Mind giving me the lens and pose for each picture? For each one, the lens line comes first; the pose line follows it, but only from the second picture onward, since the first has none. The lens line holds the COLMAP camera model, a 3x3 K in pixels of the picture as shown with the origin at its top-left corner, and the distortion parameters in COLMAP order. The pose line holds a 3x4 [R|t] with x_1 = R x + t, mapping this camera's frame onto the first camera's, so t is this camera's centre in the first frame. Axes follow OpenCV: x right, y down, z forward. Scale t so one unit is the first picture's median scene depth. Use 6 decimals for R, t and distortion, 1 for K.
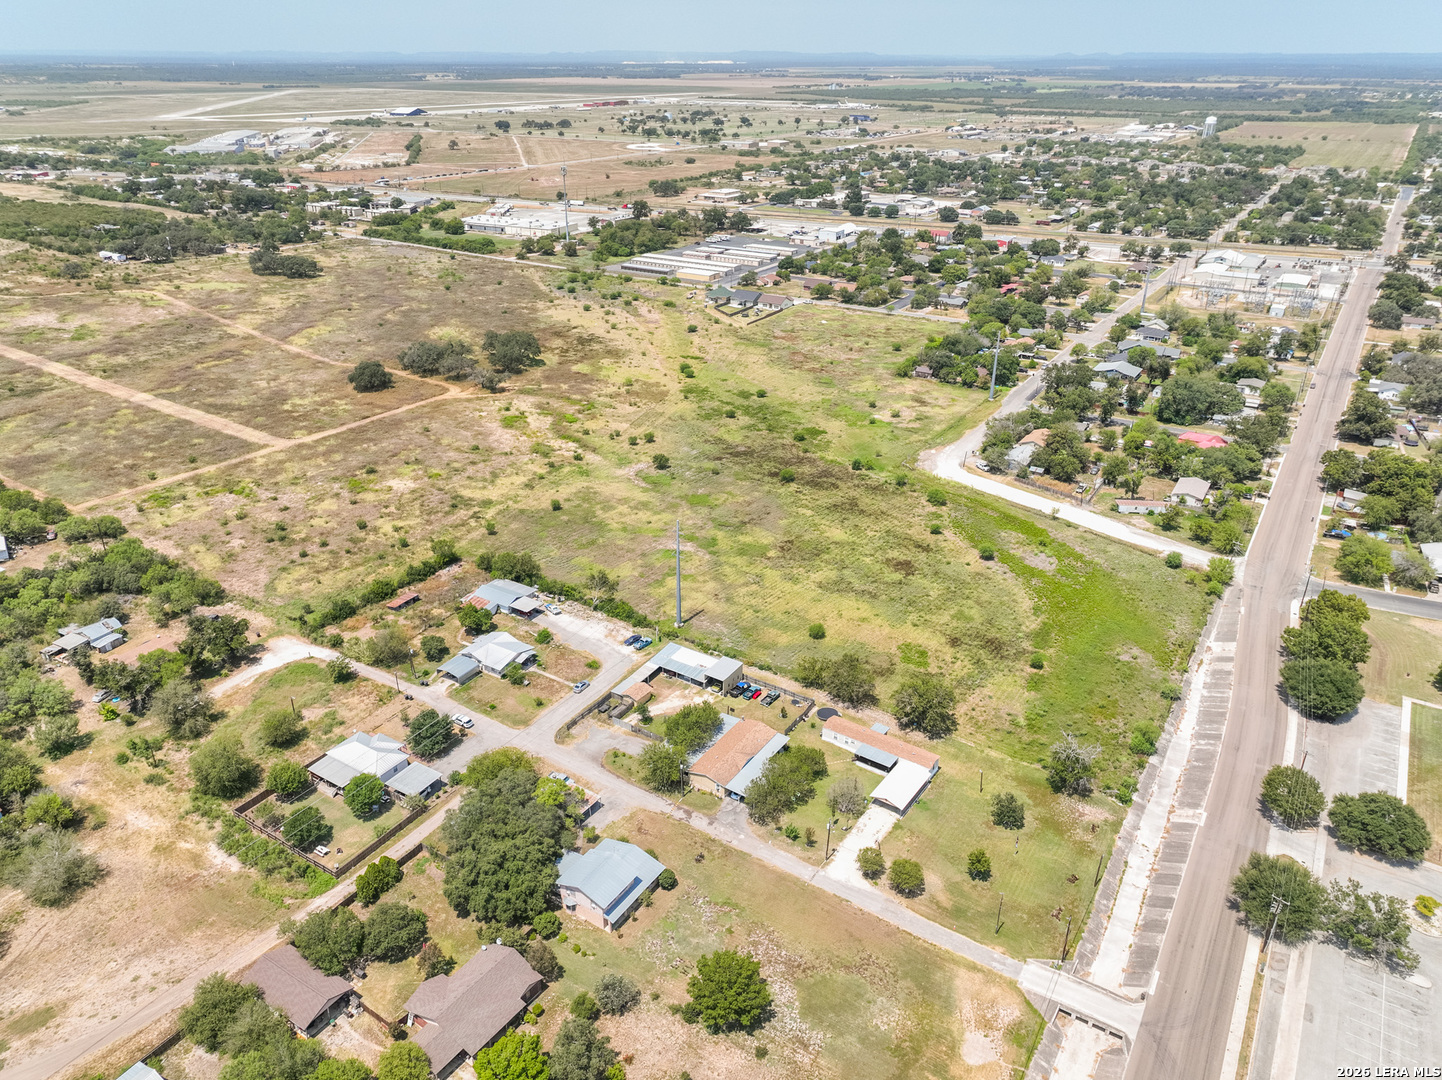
lens RADIAL K [[1010.9, 0, 720.5], [0, 1010.9, 538.1], [0, 0, 1]] dist [0.000455, 0.016311]
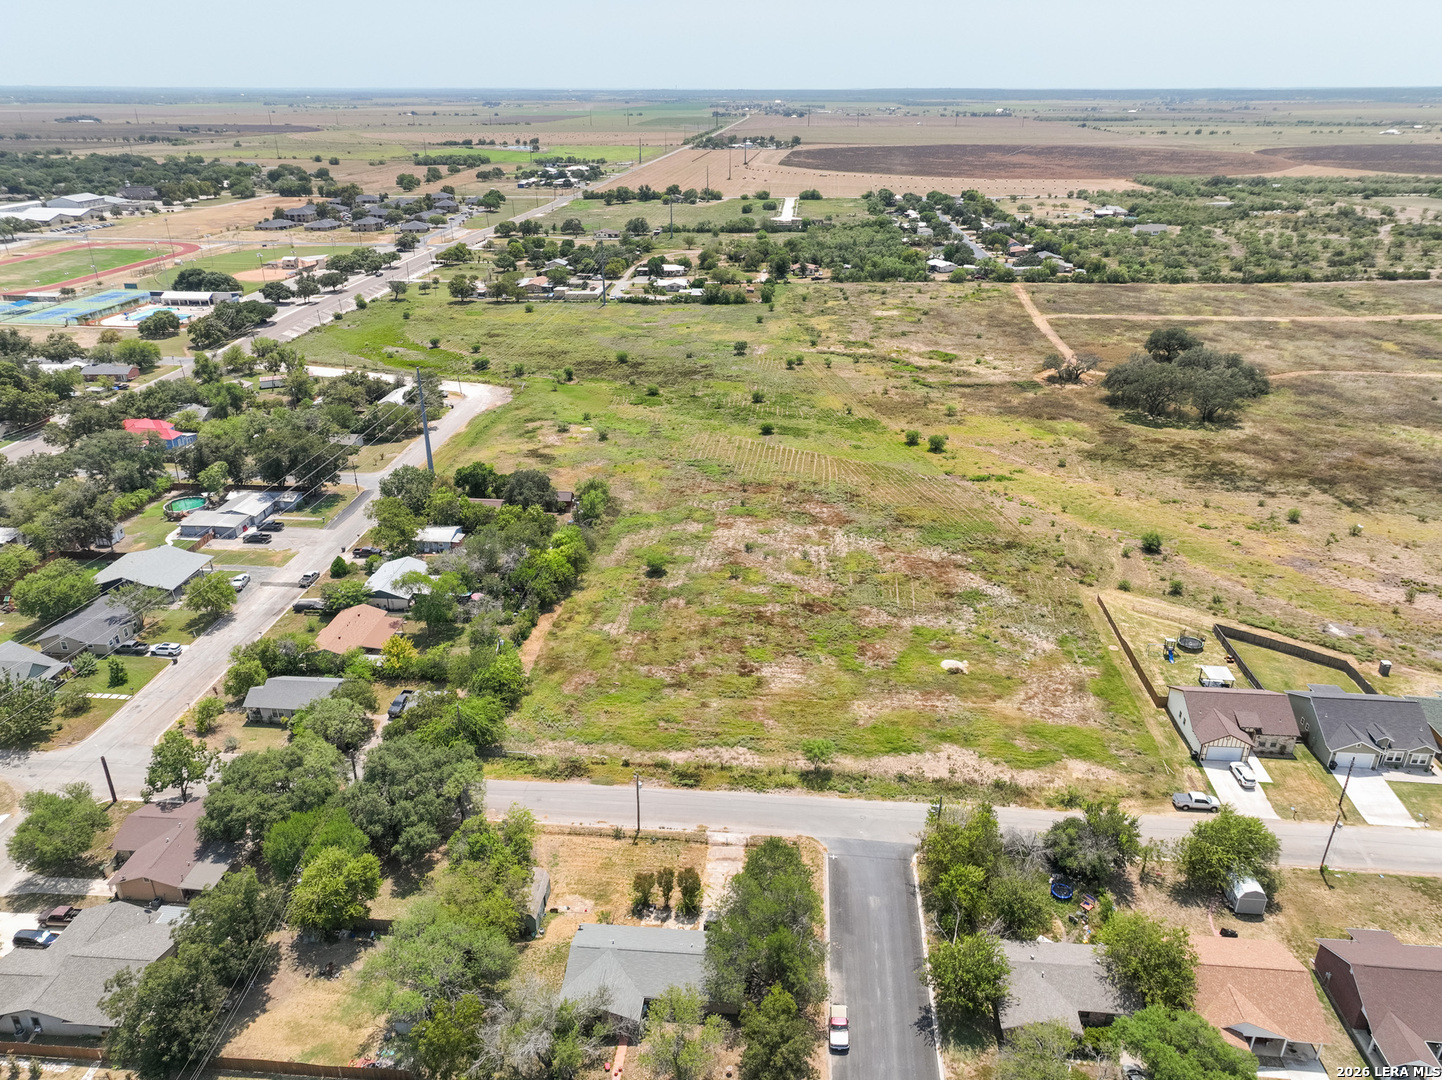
lens RADIAL K [[1010.9, 0, 723.3], [0, 1010.9, 538.8], [0, 0, 1]] dist [0.000455, 0.016311]
pose [[-0.881096, 0.191859, -0.432273, 0.440326], [-0.205952, 0.667146, 0.715892, -0.674128], [0.425740, 0.719796, -0.548305, 1.650122]]
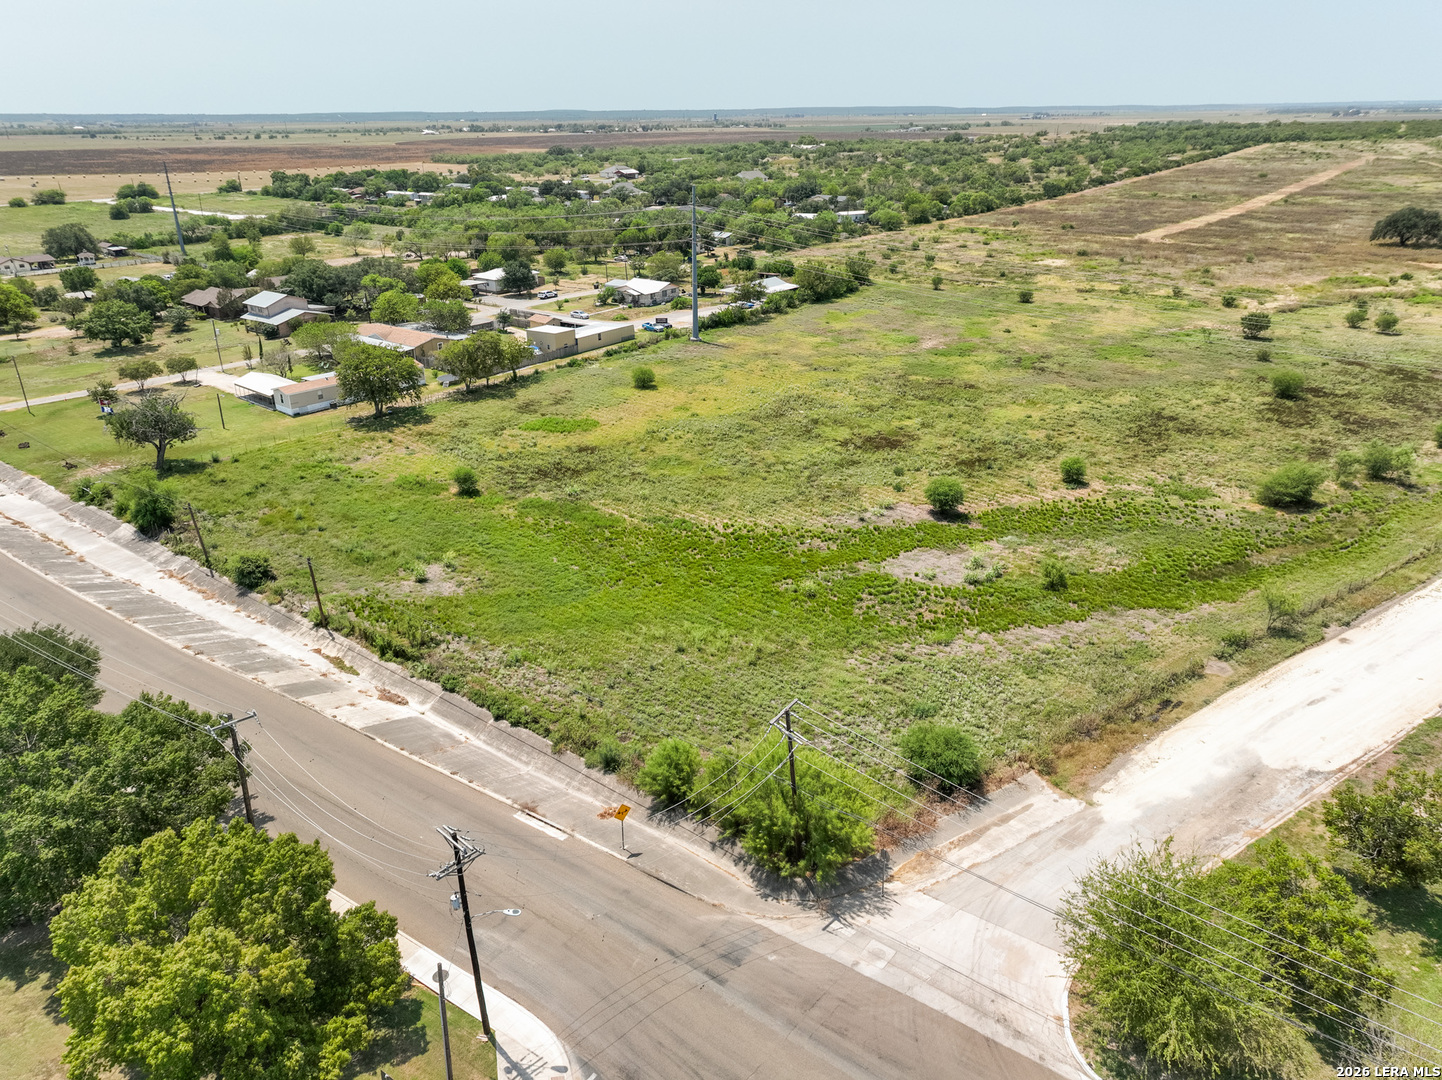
lens RADIAL K [[1010.9, 0, 724.4], [0, 1010.9, 542.4], [0, 0, 1]] dist [0.000455, 0.016311]
pose [[-0.106267, 0.390444, -0.914473, 0.508403], [-0.420755, 0.815628, 0.397135, -0.073527], [0.900929, 0.426971, 0.077607, 0.709170]]
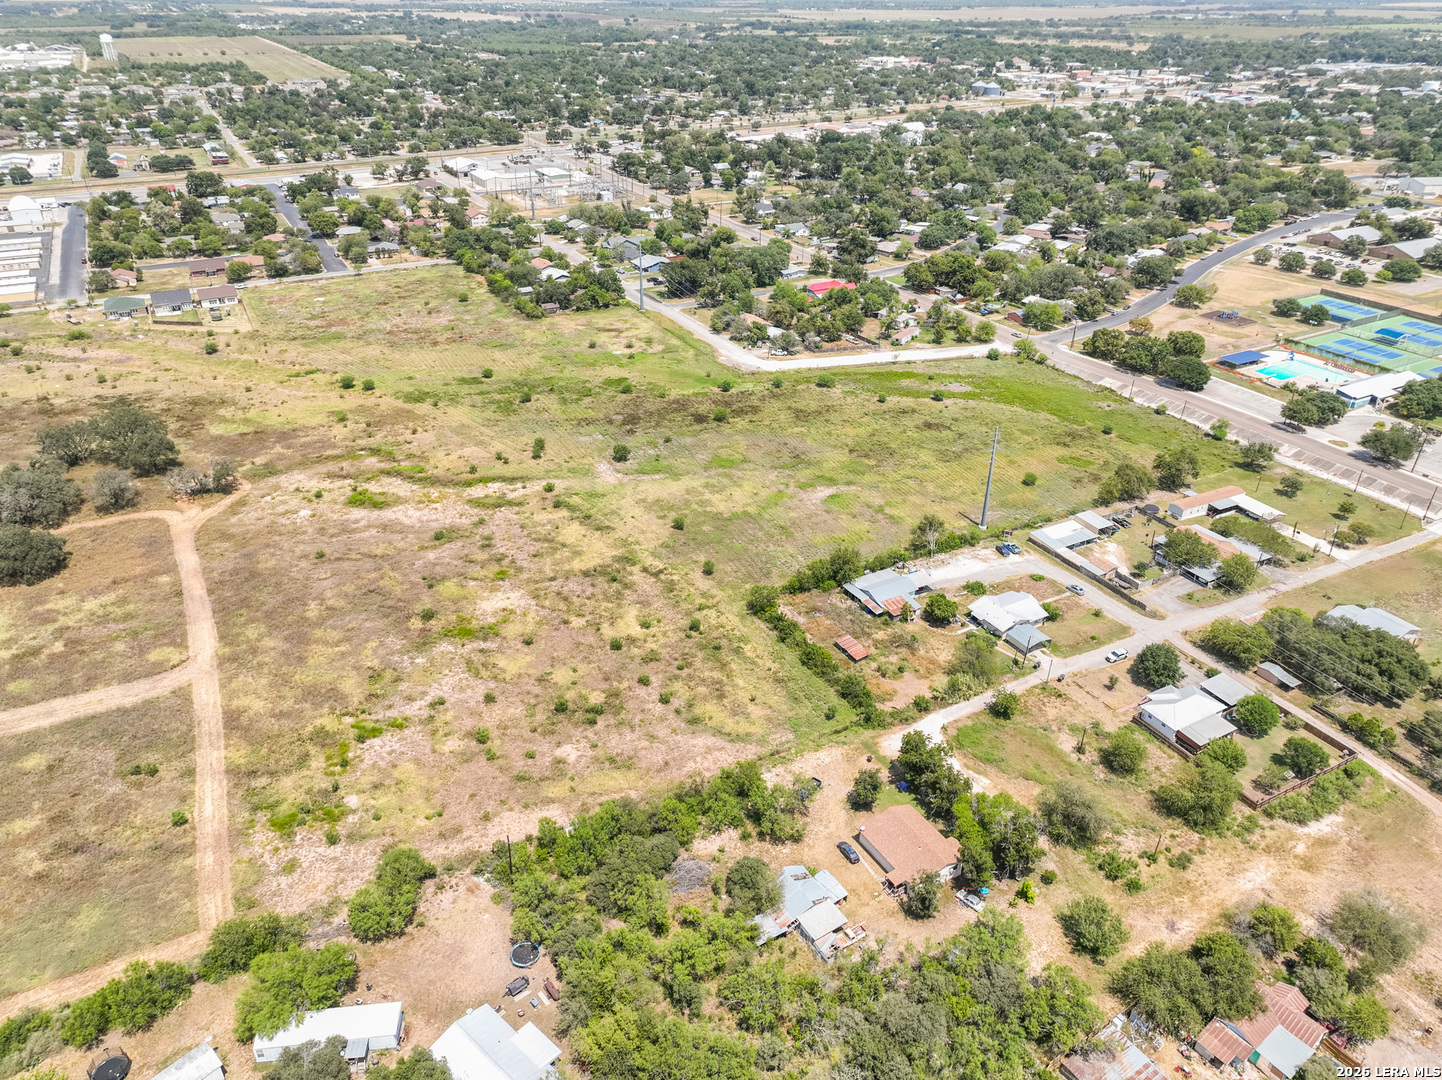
lens RADIAL K [[1010.9, 0, 718.4], [0, 1010.9, 541.6], [0, 0, 1]] dist [0.000455, 0.016311]
pose [[0.480503, -0.430418, 0.764106, -0.685983], [0.375026, 0.888442, 0.264624, -0.197501], [-0.792762, 0.159407, 0.588317, 0.412936]]
